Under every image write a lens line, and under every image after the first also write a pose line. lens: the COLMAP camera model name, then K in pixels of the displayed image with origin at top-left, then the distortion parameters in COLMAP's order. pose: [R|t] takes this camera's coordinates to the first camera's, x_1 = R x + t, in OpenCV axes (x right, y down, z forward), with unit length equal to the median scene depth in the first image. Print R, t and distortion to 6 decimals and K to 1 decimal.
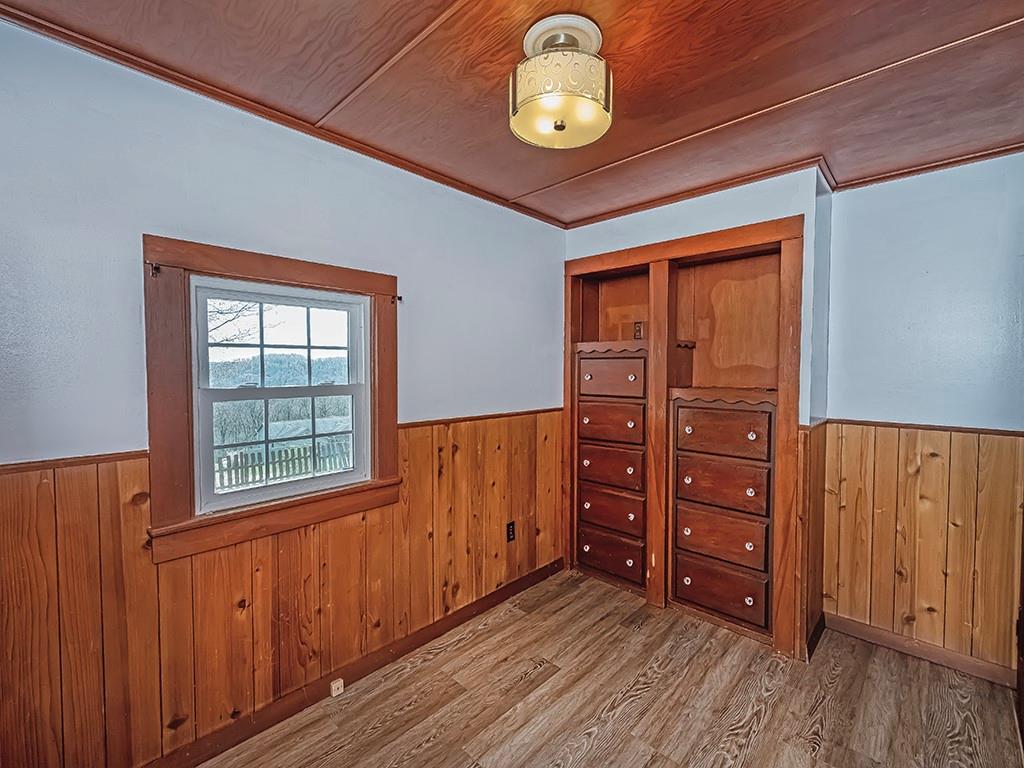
lens RADIAL K [[447.8, 0, 514.8], [0, 447.8, 385.7], [0, 0, 1]] dist [0.001565, 0.000049]
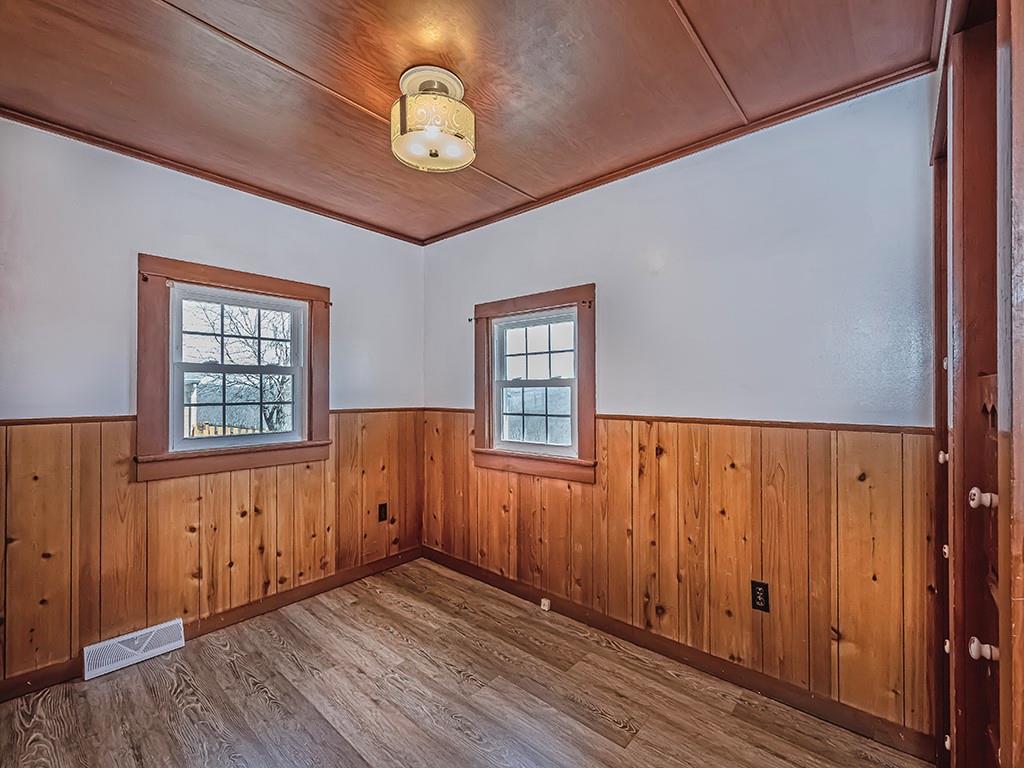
lens RADIAL K [[447.8, 0, 514.8], [0, 447.8, 385.7], [0, 0, 1]] dist [0.001565, 0.000049]
pose [[0.033463, -0.005277, -0.999426, 0.842409], [-0.033296, 0.999425, -0.006391, 0.028693], [0.998885, 0.033490, 0.033268, 0.754334]]
